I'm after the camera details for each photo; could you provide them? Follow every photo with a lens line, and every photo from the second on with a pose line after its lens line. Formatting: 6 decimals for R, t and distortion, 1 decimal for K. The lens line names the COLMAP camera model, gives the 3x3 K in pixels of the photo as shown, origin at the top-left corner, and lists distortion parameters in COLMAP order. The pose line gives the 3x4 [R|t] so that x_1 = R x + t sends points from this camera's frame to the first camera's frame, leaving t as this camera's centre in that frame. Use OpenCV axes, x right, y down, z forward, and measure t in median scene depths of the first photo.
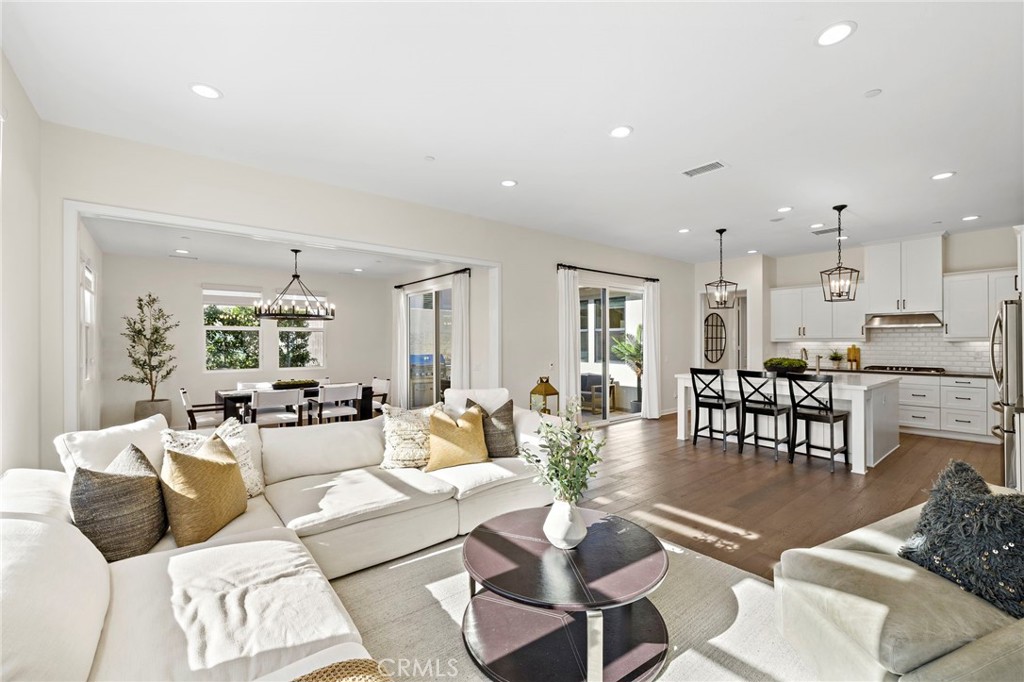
lens RADIAL K [[434.1, 0, 518.0], [0, 434.1, 340.9], [0, 0, 1]] dist [0.001031, -0.000301]
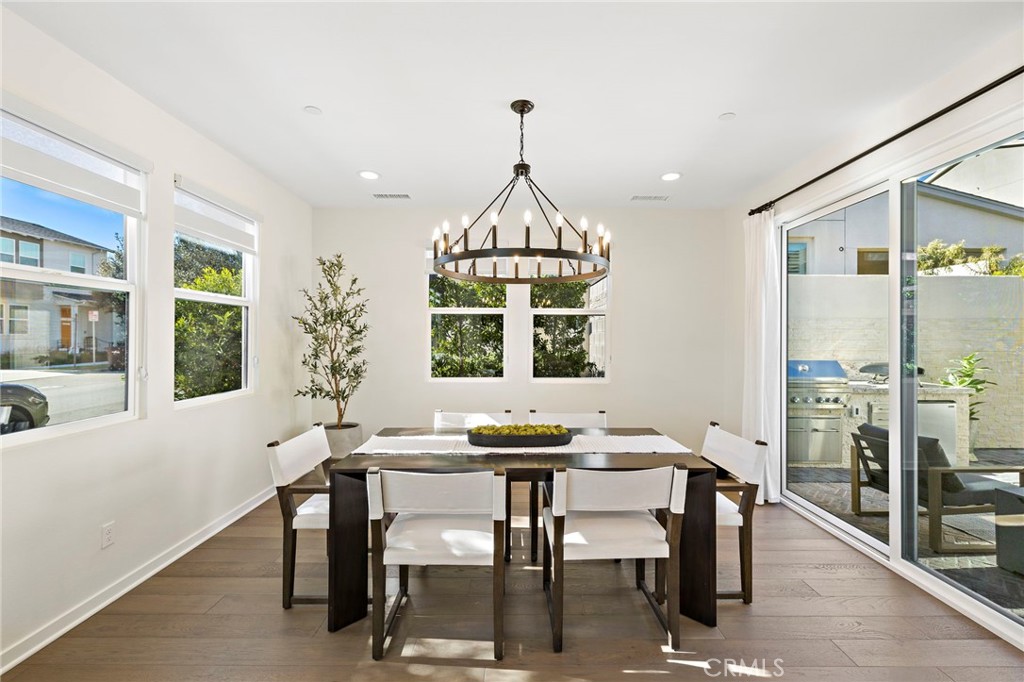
lens RADIAL K [[434.1, 0, 516.4], [0, 434.1, 337.3], [0, 0, 1]] dist [0.001031, -0.000301]
pose [[0.770600, -0.001309, -0.637317, -0.216165], [-0.000998, 0.999994, -0.003261, 0.010224], [0.637318, 0.003149, 0.770595, 0.581169]]
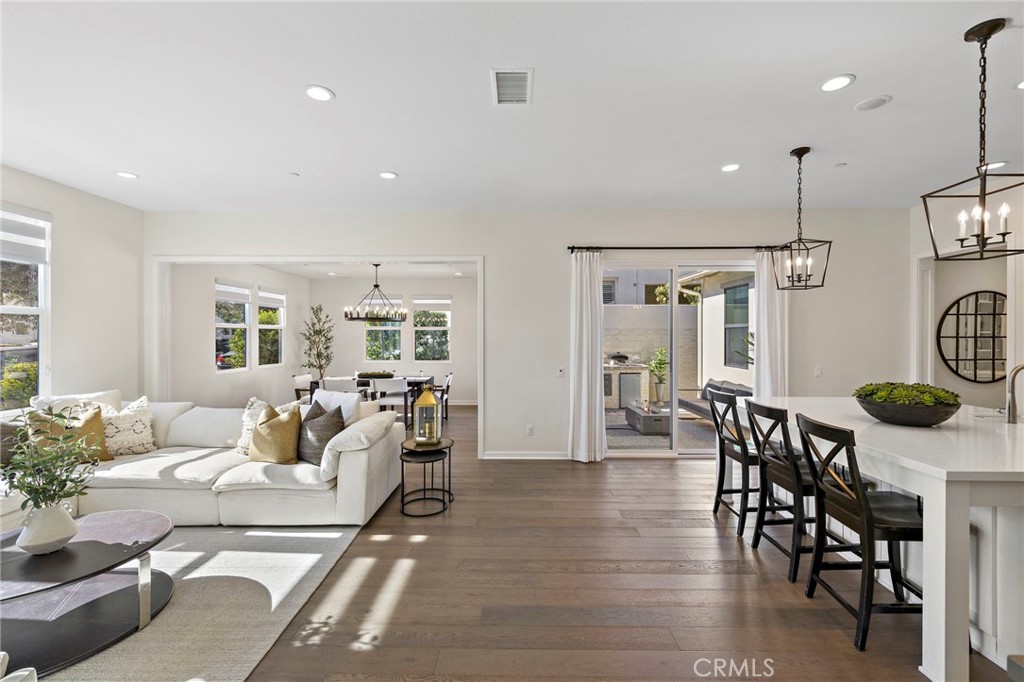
lens RADIAL K [[434.1, 0, 516.3], [0, 434.1, 337.8], [0, 0, 1]] dist [0.001031, -0.000301]
pose [[0.758472, 0.006193, -0.651676, 0.489981], [-0.001527, 0.999969, 0.007725, -0.012421], [0.651704, -0.004864, 0.758458, 0.286689]]
